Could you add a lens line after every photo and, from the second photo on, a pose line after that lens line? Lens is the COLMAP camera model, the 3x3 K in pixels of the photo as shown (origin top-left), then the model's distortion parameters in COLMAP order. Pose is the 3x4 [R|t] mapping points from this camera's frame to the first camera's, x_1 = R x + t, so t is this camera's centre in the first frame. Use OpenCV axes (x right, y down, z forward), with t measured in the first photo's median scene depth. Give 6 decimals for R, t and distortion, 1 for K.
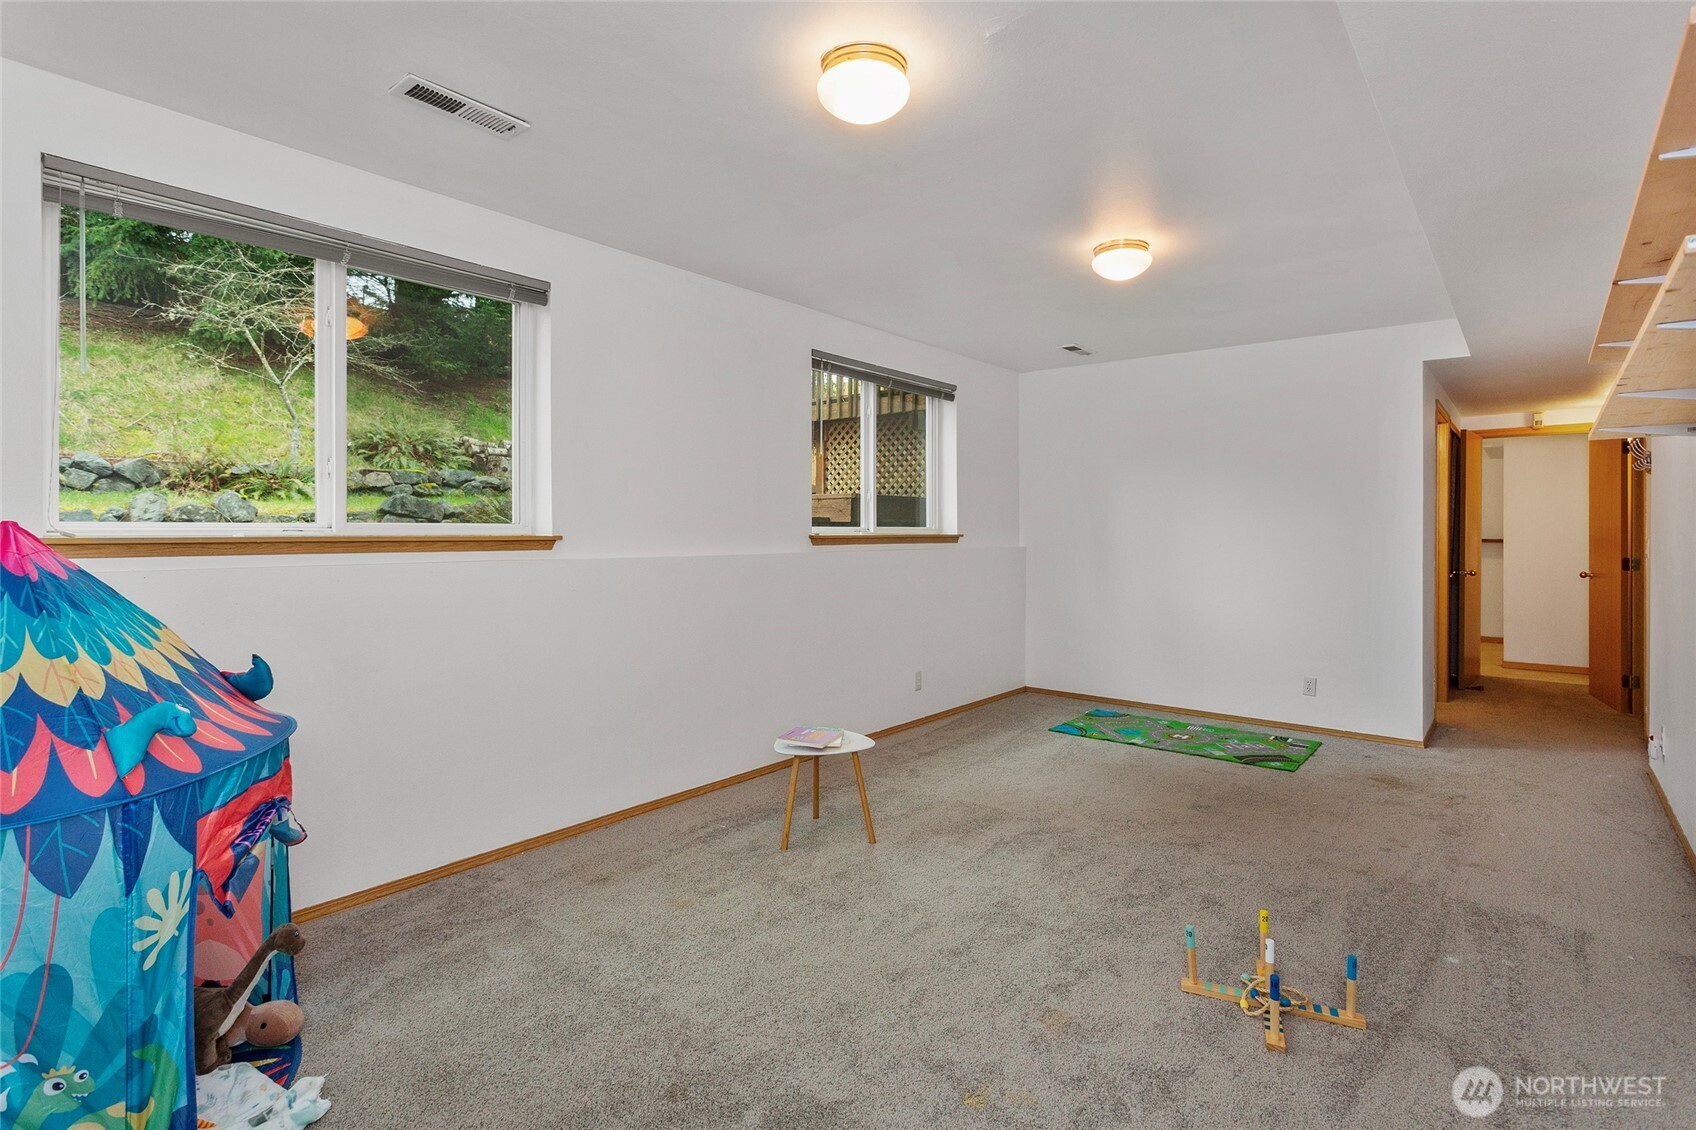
lens RADIAL K [[817.6, 0, 840.7], [0, 817.6, 536.0], [0, 0, 1]] dist [-0.002125, 0.002386]
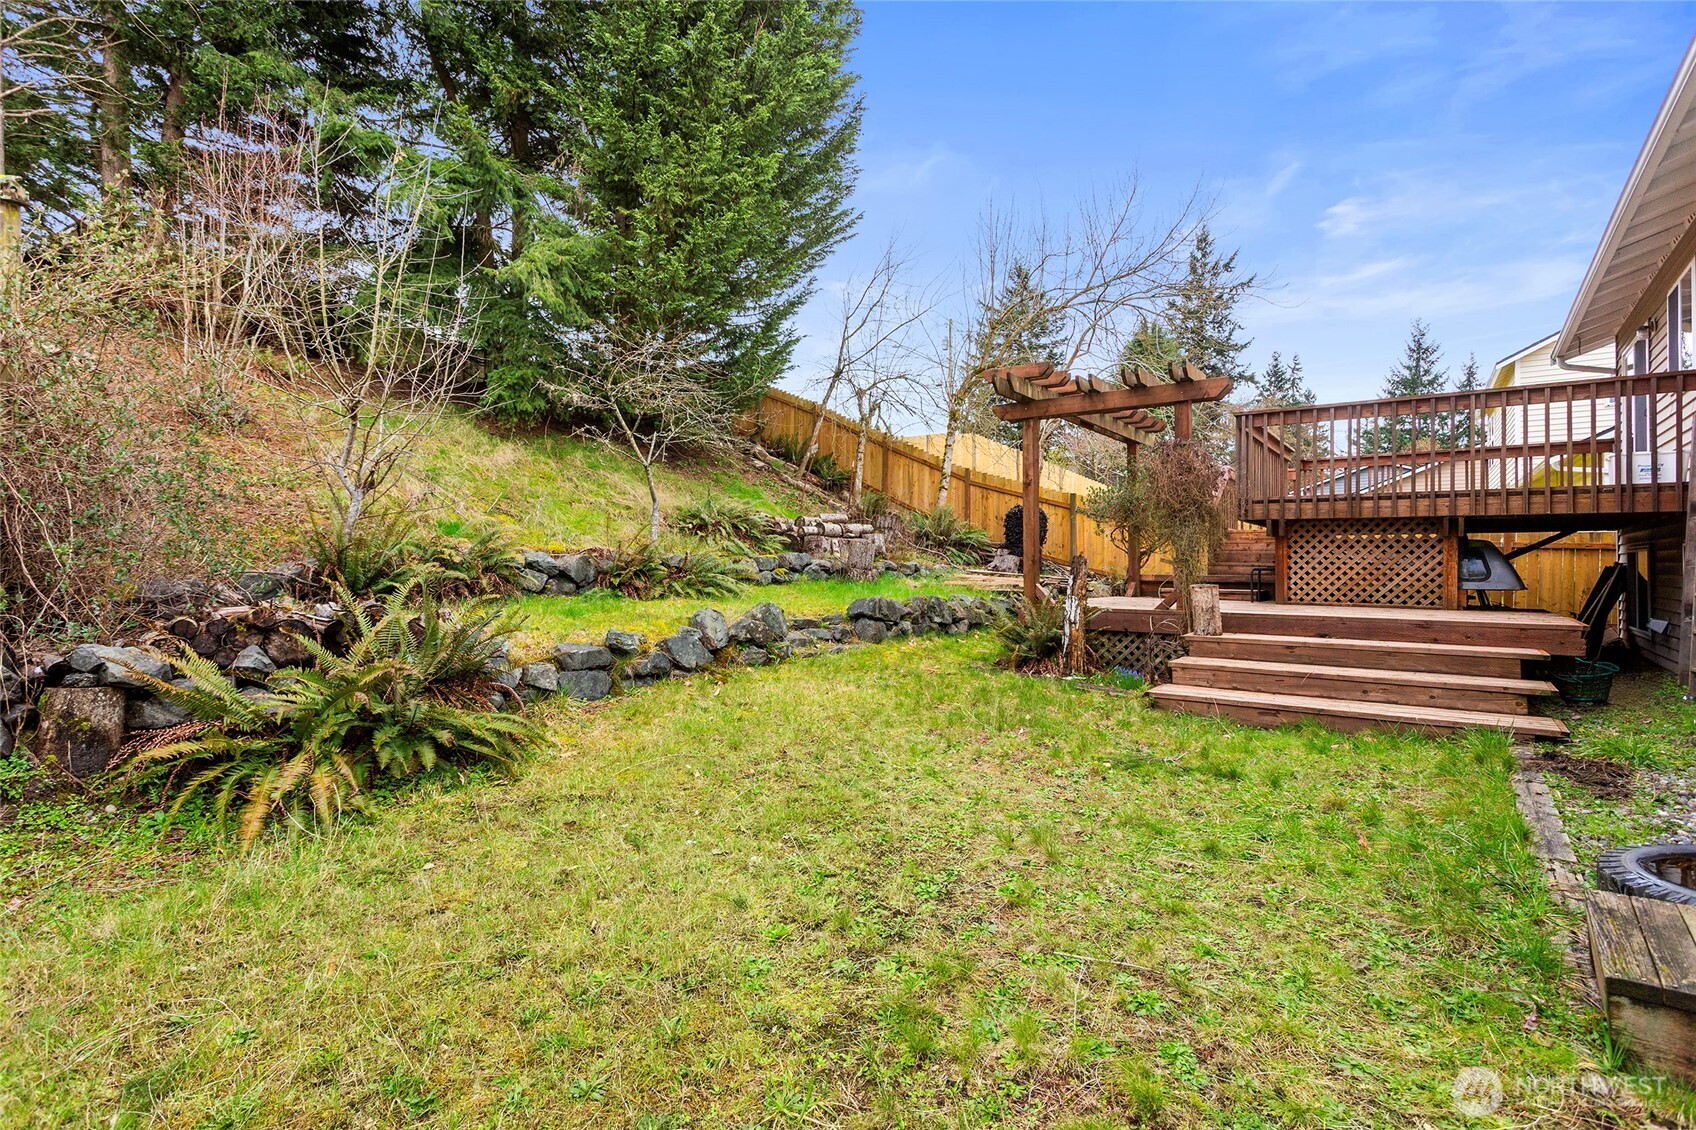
lens RADIAL K [[811.4, 0, 848.0], [0, 811.4, 565.0], [0, 0, 1]] dist [-0.001837, 0.000168]
pose [[0.998657, 0.002369, 0.051762, -0.497472], [-0.001887, 0.999955, -0.009348, -0.062971], [-0.051781, 0.009238, 0.998616, 0.062004]]
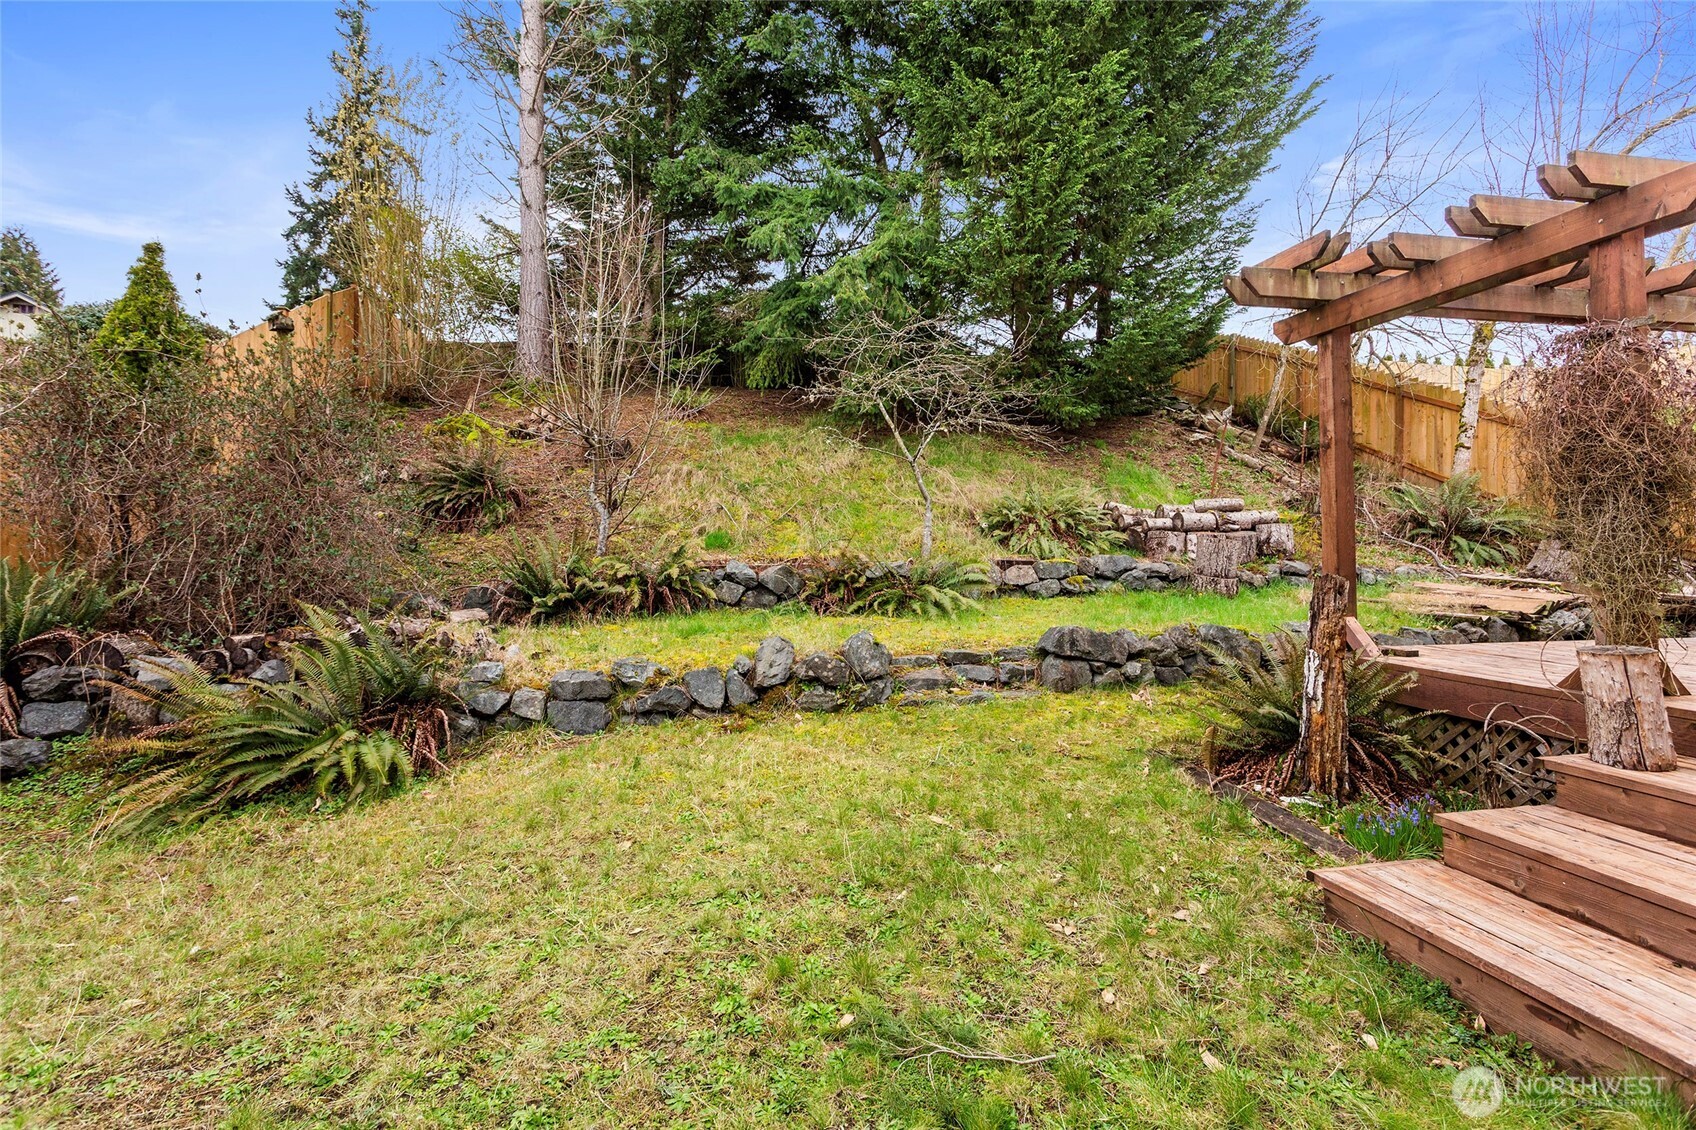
lens RADIAL K [[817.6, 0, 840.7], [0, 817.6, 536.0], [0, 0, 1]] dist [-0.002125, 0.002386]
pose [[0.777332, -0.018241, -0.628826, -0.213594], [0.002026, 0.999647, -0.026493, -0.085465], [0.629088, 0.019320, 0.777094, 0.297861]]
